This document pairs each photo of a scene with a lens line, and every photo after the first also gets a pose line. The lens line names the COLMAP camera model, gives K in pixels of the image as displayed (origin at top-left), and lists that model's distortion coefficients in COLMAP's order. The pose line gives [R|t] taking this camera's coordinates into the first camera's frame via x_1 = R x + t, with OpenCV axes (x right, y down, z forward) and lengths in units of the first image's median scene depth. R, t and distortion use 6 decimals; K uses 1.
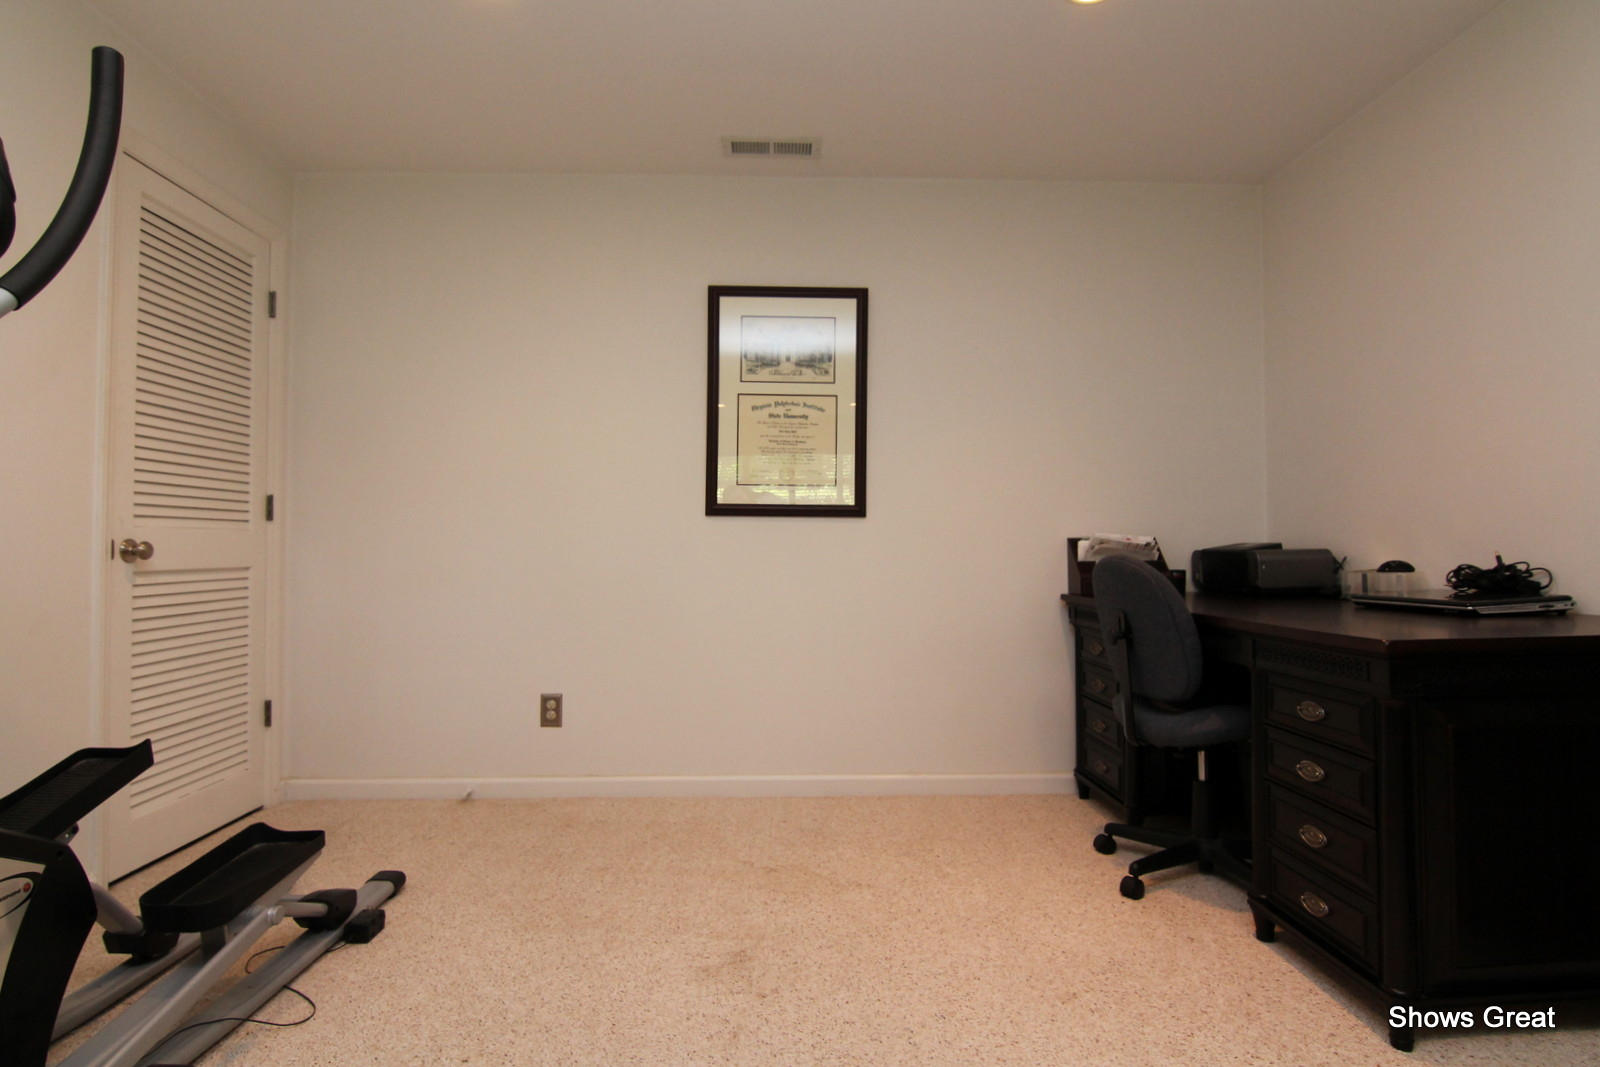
lens RADIAL K [[819.4, 0, 801.1], [0, 819.4, 534.6], [0, 0, 1]] dist [-0.012340, -0.007631]
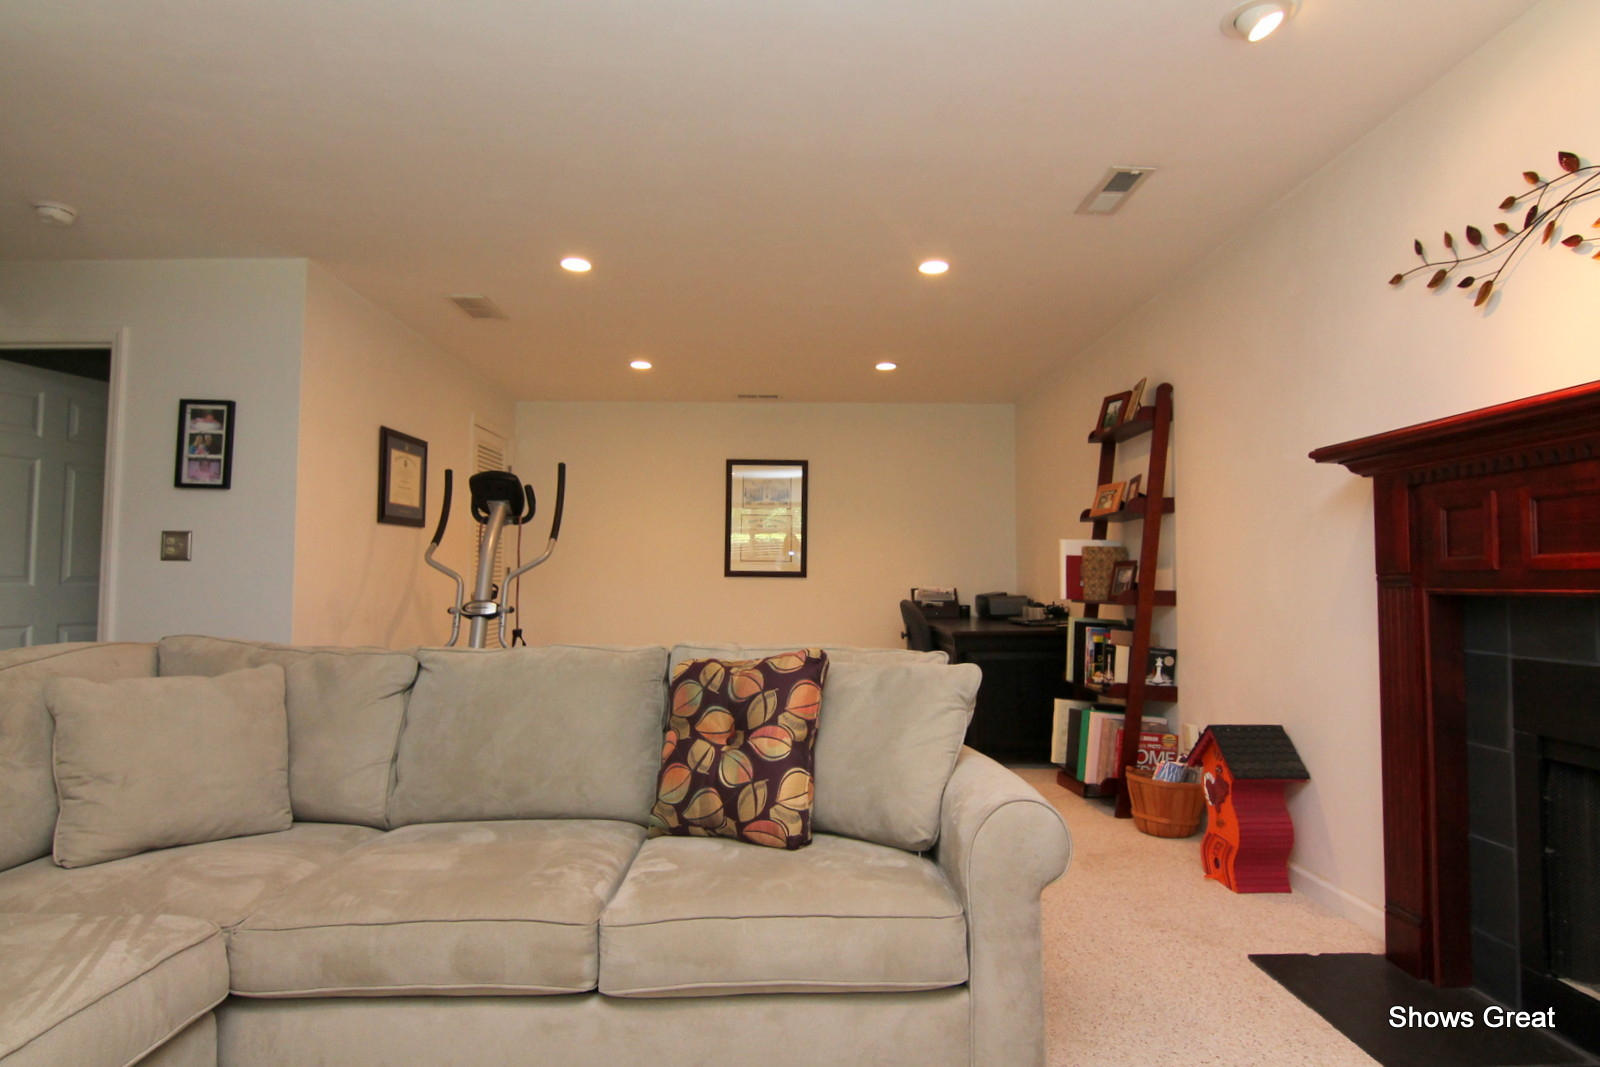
lens RADIAL K [[819.4, 0, 804.0], [0, 819.4, 535.8], [0, 0, 1]] dist [-0.012340, -0.007631]
pose [[0.999988, 0.001208, -0.004850, 0.082885], [-0.001333, 0.999666, -0.025792, -0.070748], [0.004818, 0.025798, 0.999656, -0.964252]]
